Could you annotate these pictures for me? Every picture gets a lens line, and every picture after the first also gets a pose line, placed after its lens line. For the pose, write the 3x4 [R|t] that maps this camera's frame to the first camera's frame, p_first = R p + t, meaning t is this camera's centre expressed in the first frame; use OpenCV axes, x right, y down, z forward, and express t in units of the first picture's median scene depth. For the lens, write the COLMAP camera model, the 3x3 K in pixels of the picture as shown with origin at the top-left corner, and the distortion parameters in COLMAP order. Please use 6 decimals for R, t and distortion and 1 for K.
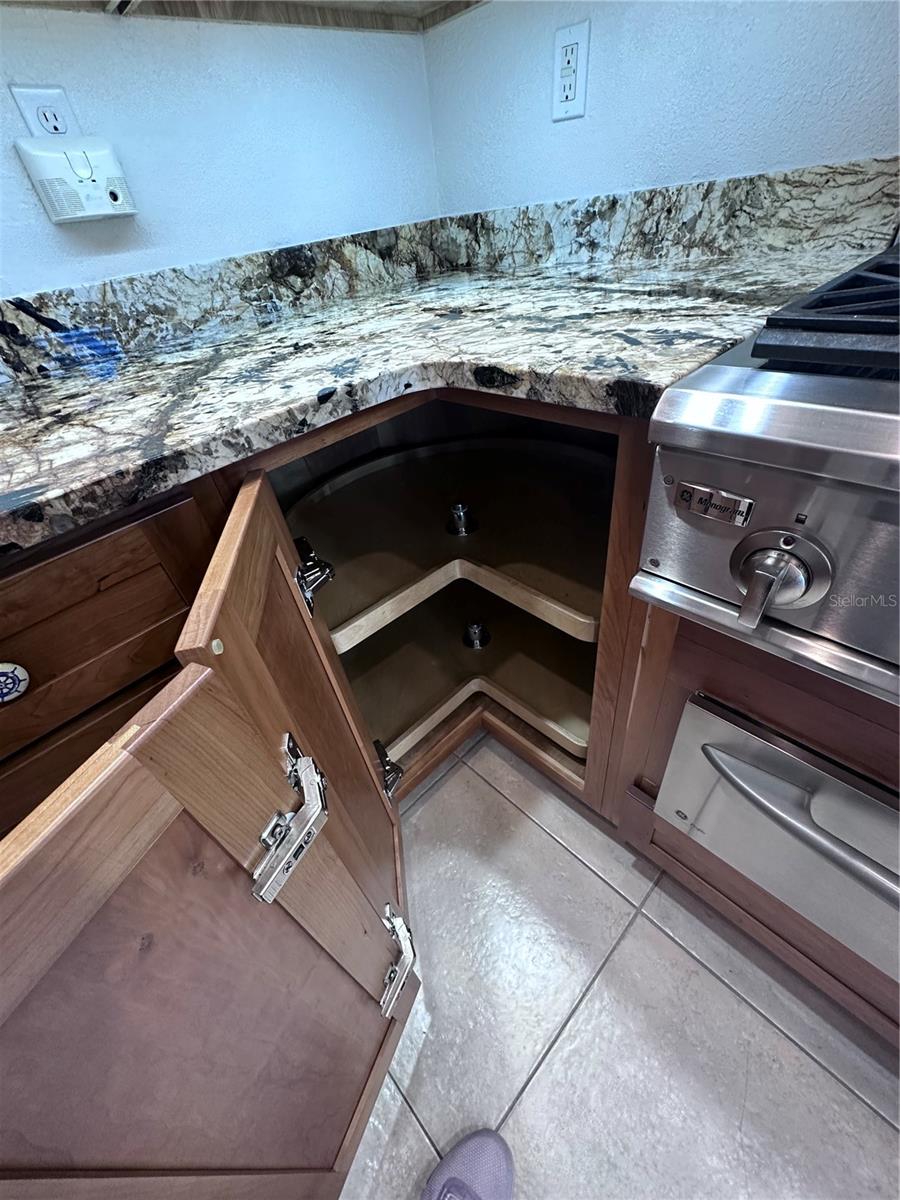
lens RADIAL K [[476.7, 0, 447.2], [0, 476.7, 600.7], [0, 0, 1]] dist [-0.003687, 0.000227]
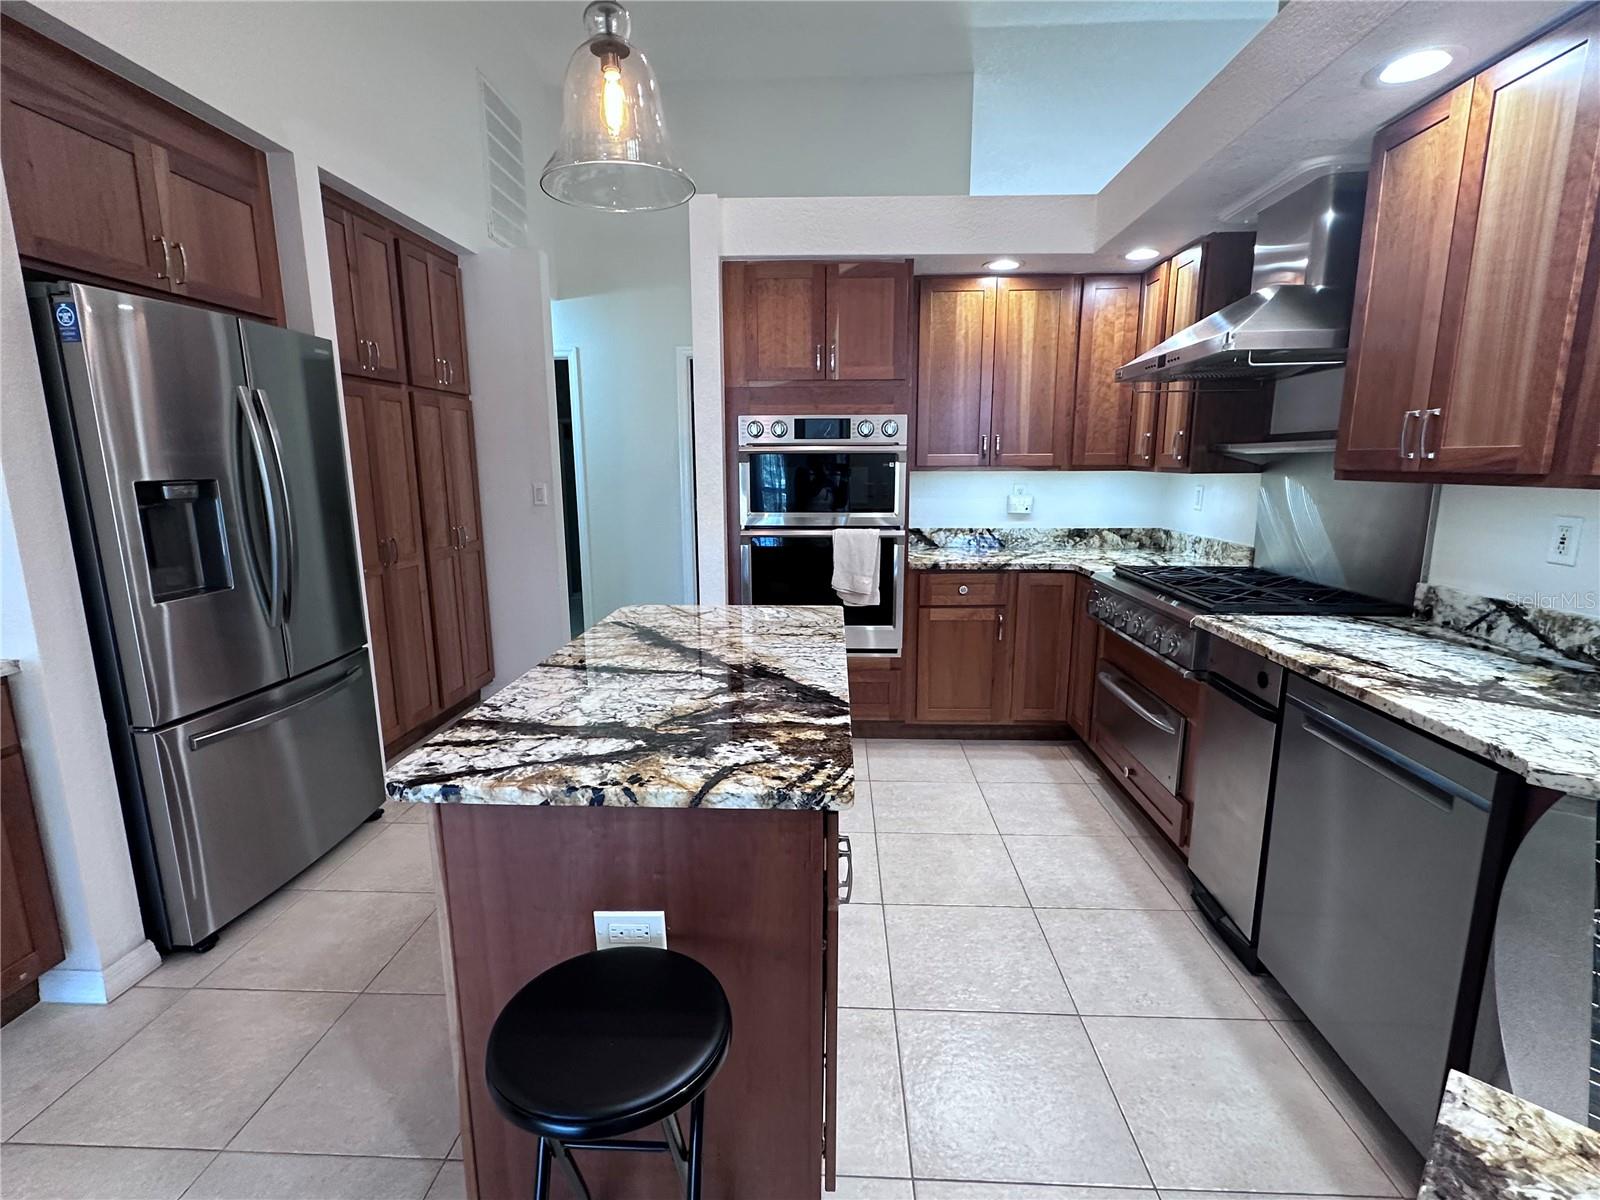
lens RADIAL K [[761.8, 0, 806.3], [0, 761.8, 608.2], [0, 0, 1]] dist [-0.005298, 0.001370]
pose [[0.690016, 0.258410, -0.676093, 2.331961], [-0.524636, 0.822078, -0.221233, 1.978592], [0.498633, 0.507357, 0.702818, -3.659678]]
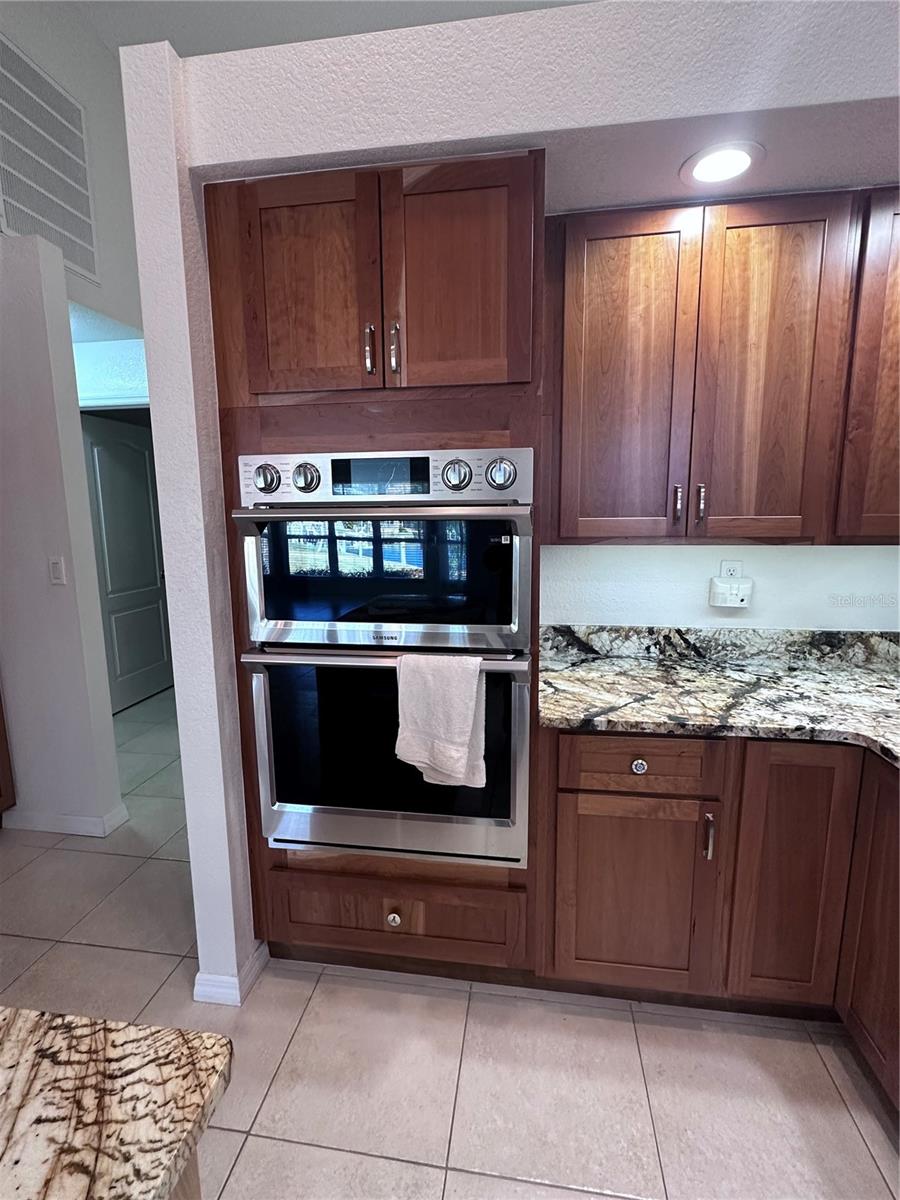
lens RADIAL K [[571.4, 0, 446.7], [0, 571.4, 599.0], [0, 0, 1]] dist [-0.005298, 0.001370]
pose [[0.604591, 0.243072, -0.758542, 0.495000], [-0.559260, 0.807637, -0.186950, 0.409413], [0.567185, 0.537251, 0.624230, -1.539343]]
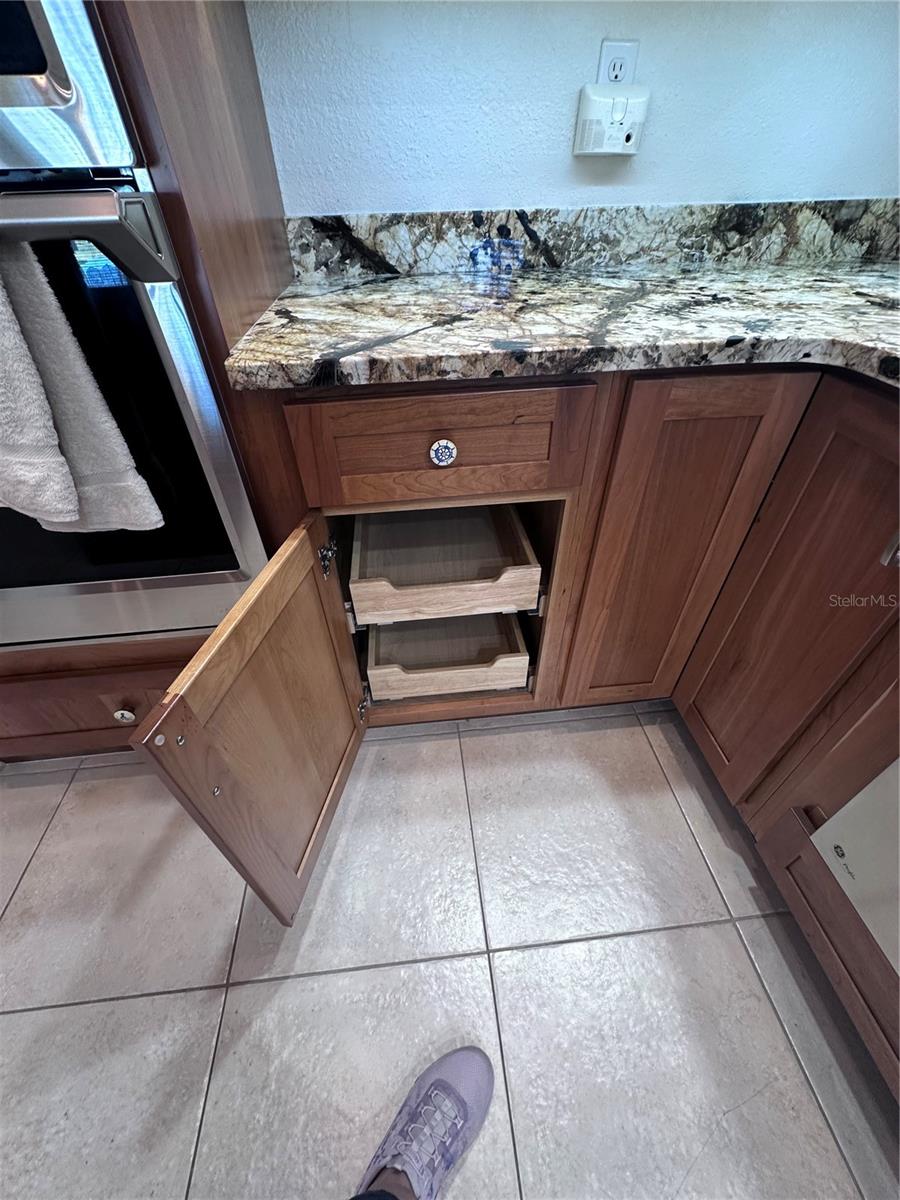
lens RADIAL K [[476.7, 0, 451.0], [0, 476.7, 600.9], [0, 0, 1]] dist [-0.003687, 0.000227]
pose [[0.785626, 0.486661, -0.382037, -0.025886], [-0.454535, 0.872914, 0.177255, 0.190400], [0.419749, 0.034393, 0.906989, -0.279435]]
